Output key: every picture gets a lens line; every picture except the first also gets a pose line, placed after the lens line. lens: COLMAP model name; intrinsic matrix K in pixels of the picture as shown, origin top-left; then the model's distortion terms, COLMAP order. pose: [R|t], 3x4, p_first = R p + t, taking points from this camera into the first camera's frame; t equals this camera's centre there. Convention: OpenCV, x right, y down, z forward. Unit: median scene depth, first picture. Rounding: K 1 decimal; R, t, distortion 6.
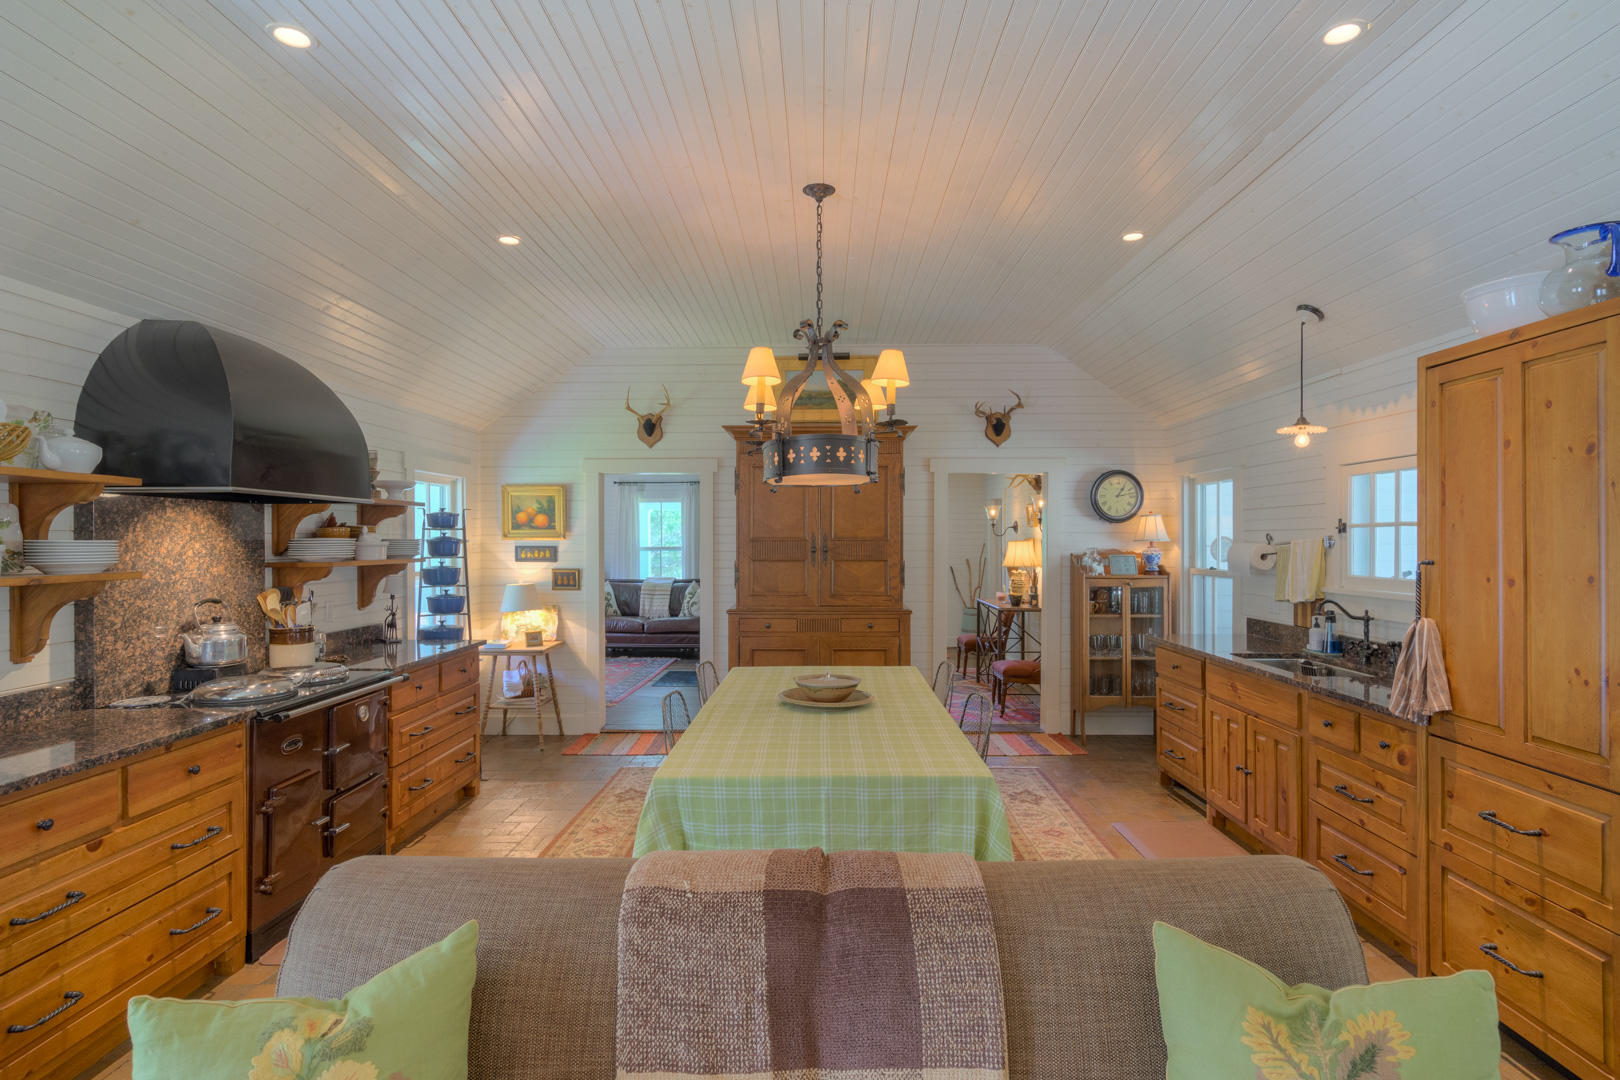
lens RADIAL K [[841.7, 0, 810.0], [0, 841.7, 540.0], [0, 0, 1]] dist [-0.000283, 0.000213]
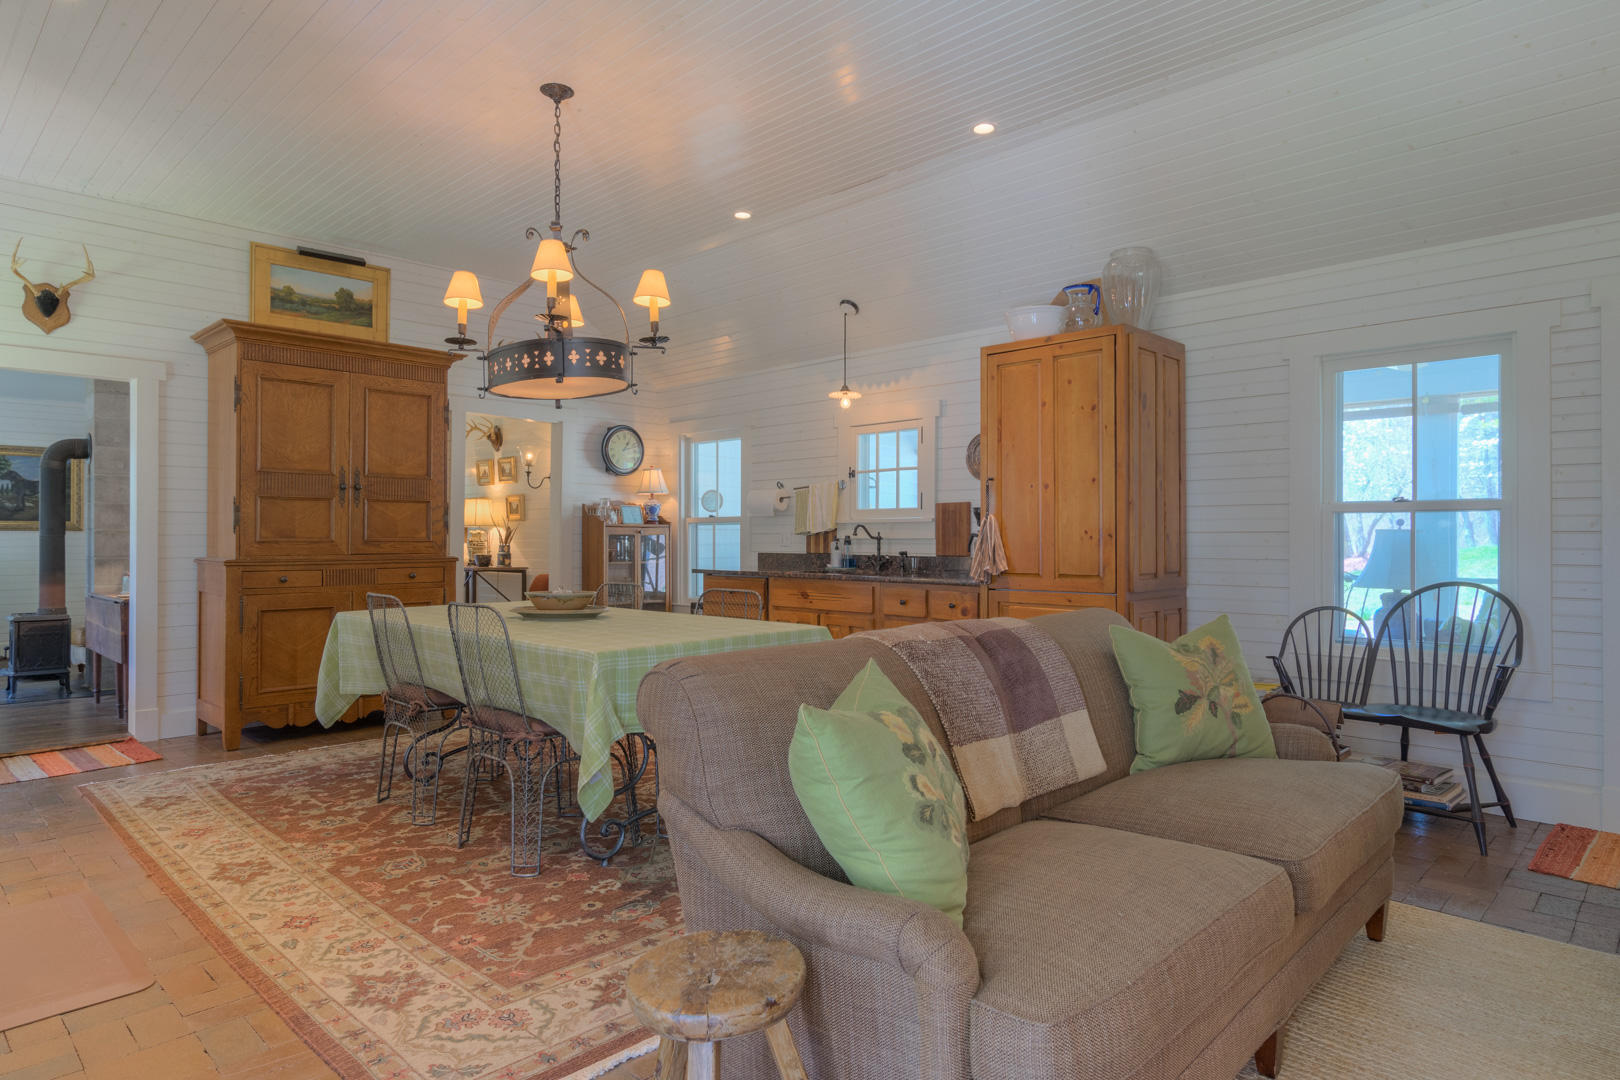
lens RADIAL K [[953.4, 0, 810.0], [0, 953.4, 540.0], [0, 0, 1]] dist [0.004103, 0.001959]
pose [[0.678884, -0.000416, 0.734246, -0.404988], [0.002667, 0.999995, -0.001900, 0.072671], [-0.734241, 0.003248, 0.678881, 0.022529]]
